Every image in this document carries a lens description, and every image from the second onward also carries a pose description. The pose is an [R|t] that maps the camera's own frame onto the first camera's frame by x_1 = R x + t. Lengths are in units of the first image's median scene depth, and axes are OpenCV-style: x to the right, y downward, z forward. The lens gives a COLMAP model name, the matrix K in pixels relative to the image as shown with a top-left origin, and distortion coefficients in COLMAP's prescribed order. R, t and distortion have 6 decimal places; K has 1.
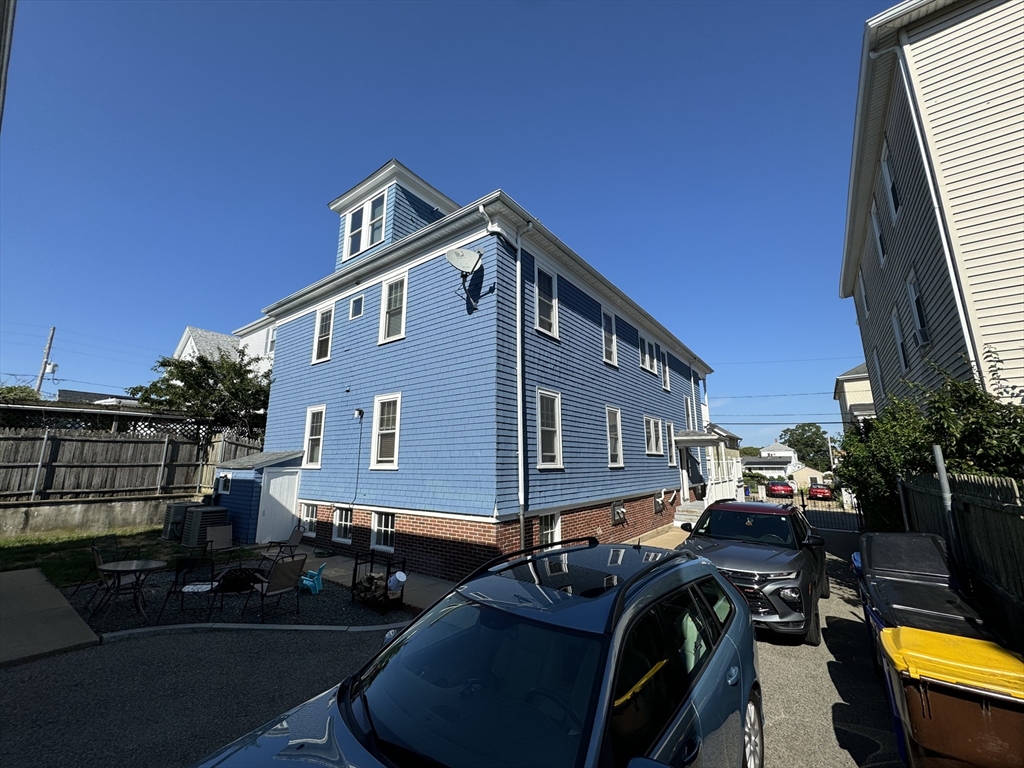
lens RADIAL K [[407.1, 0, 511.5], [0, 407.1, 383.6], [0, 0, 1]] dist [-0.001455, 0.000190]
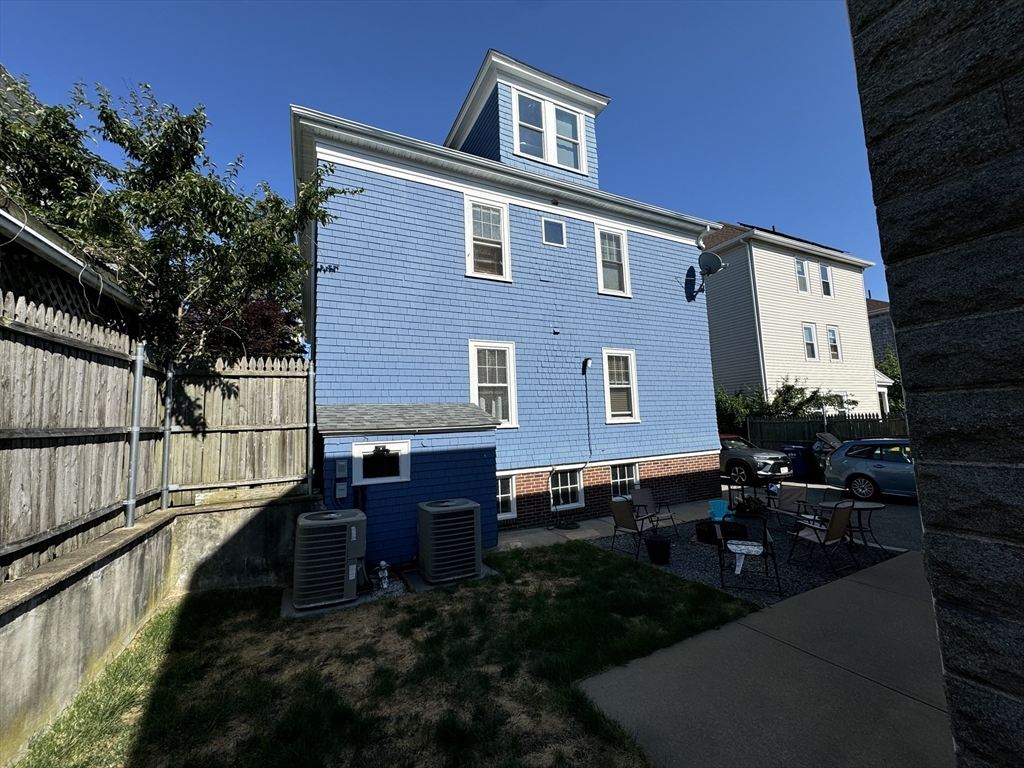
lens RADIAL K [[407.1, 0, 510.1], [0, 407.1, 381.9], [0, 0, 1]] dist [-0.001455, 0.000190]
pose [[0.451857, 0.076926, 0.888768, -1.244145], [-0.136897, 0.990454, -0.016127, 0.151836], [-0.881524, -0.114383, 0.458074, 0.733587]]
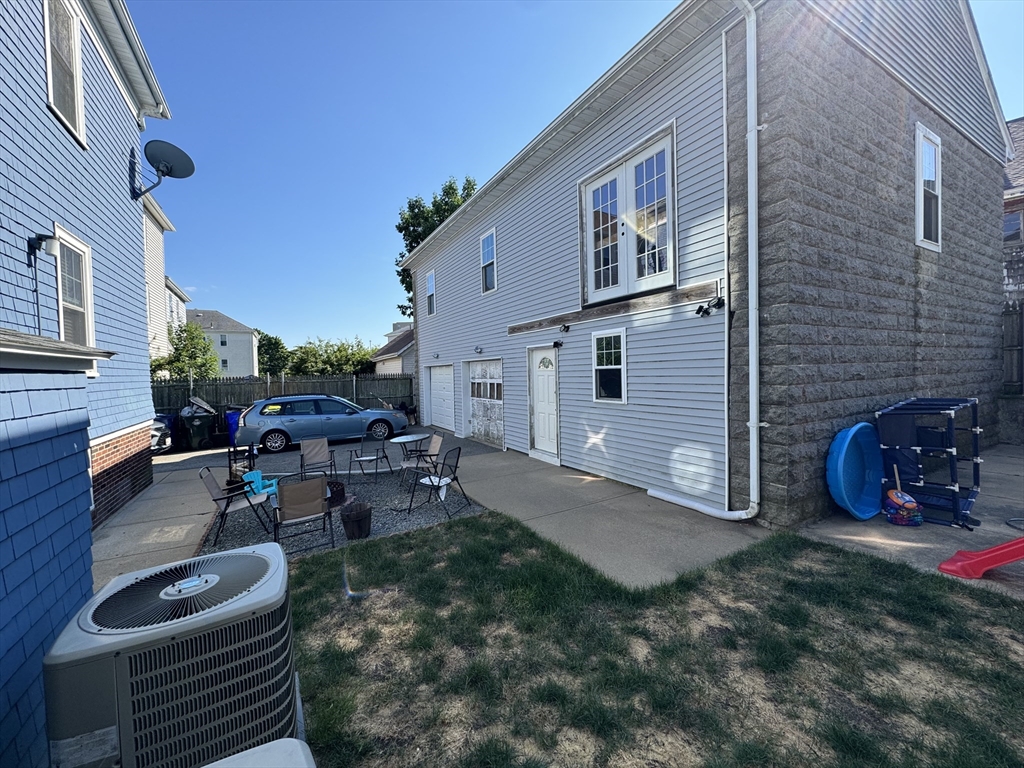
lens RADIAL K [[407.1, 0, 511.6], [0, 407.1, 381.2], [0, 0, 1]] dist [-0.001455, 0.000190]
pose [[-0.916891, 0.016799, 0.398784, -0.977563], [-0.049659, 0.986550, -0.155736, 0.250965], [-0.396036, -0.162596, -0.903724, 1.161840]]
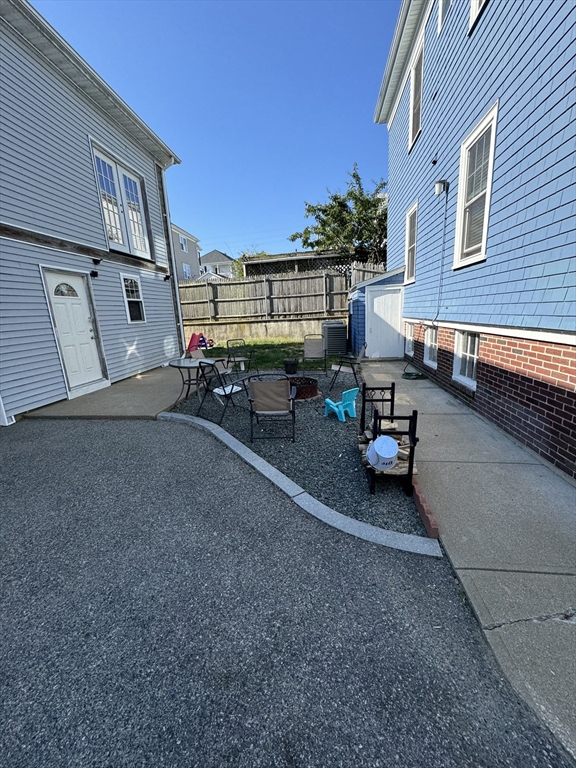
lens RADIAL K [[305.3, 0, 289.2], [0, 305.3, 382.3], [0, 0, 1]] dist [-0.001455, 0.000190]
pose [[0.498818, 0.172416, -0.849384, -0.017614], [0.215883, 0.924408, 0.314427, 0.156576], [0.839390, -0.340210, 0.423890, 0.465548]]
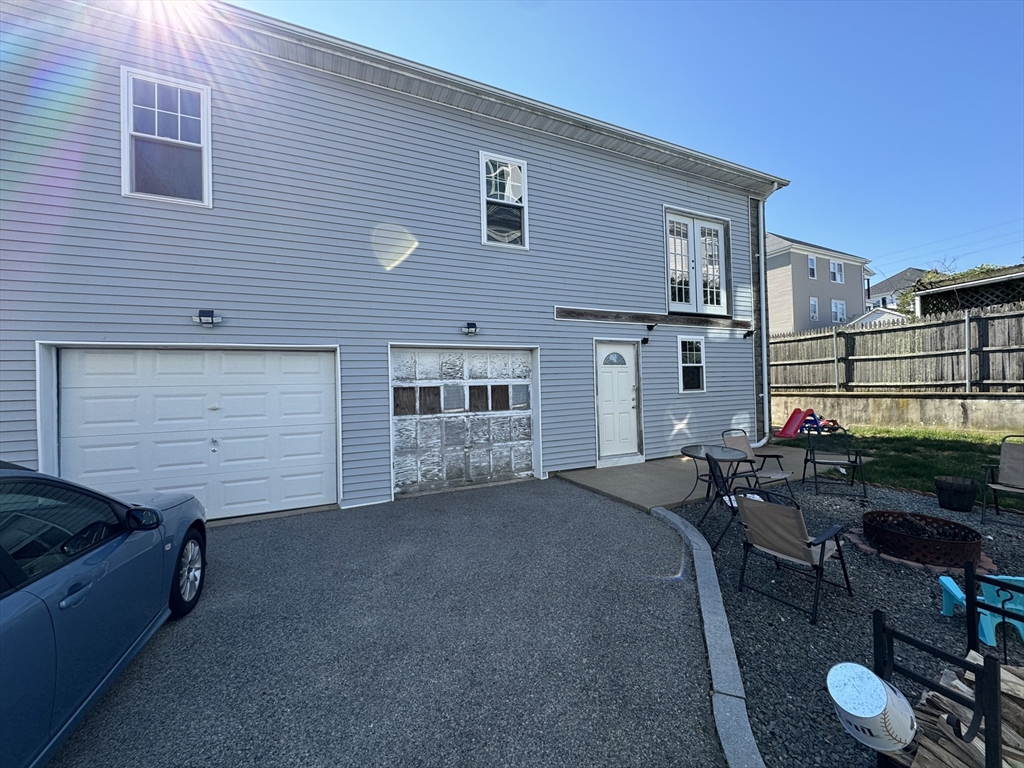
lens RADIAL K [[407.1, 0, 513.0], [0, 407.1, 380.3], [0, 0, 1]] dist [-0.001455, 0.000190]
pose [[-0.471206, 0.001271, -0.882022, 0.024778], [0.198541, 0.974488, -0.104663, 0.167163], [0.859387, -0.224436, -0.459437, 0.590355]]
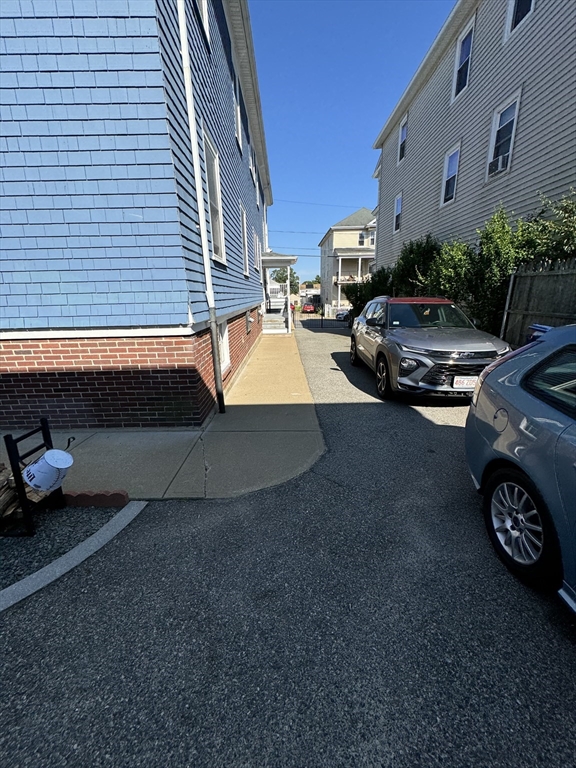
lens RADIAL K [[305.3, 0, 290.3], [0, 305.3, 384.7], [0, 0, 1]] dist [-0.001455, 0.000190]
pose [[0.789607, -0.184922, 0.585085, -0.152448], [-0.103279, 0.899853, 0.423789, 0.138024], [-0.604859, -0.395054, 0.691432, 0.387378]]
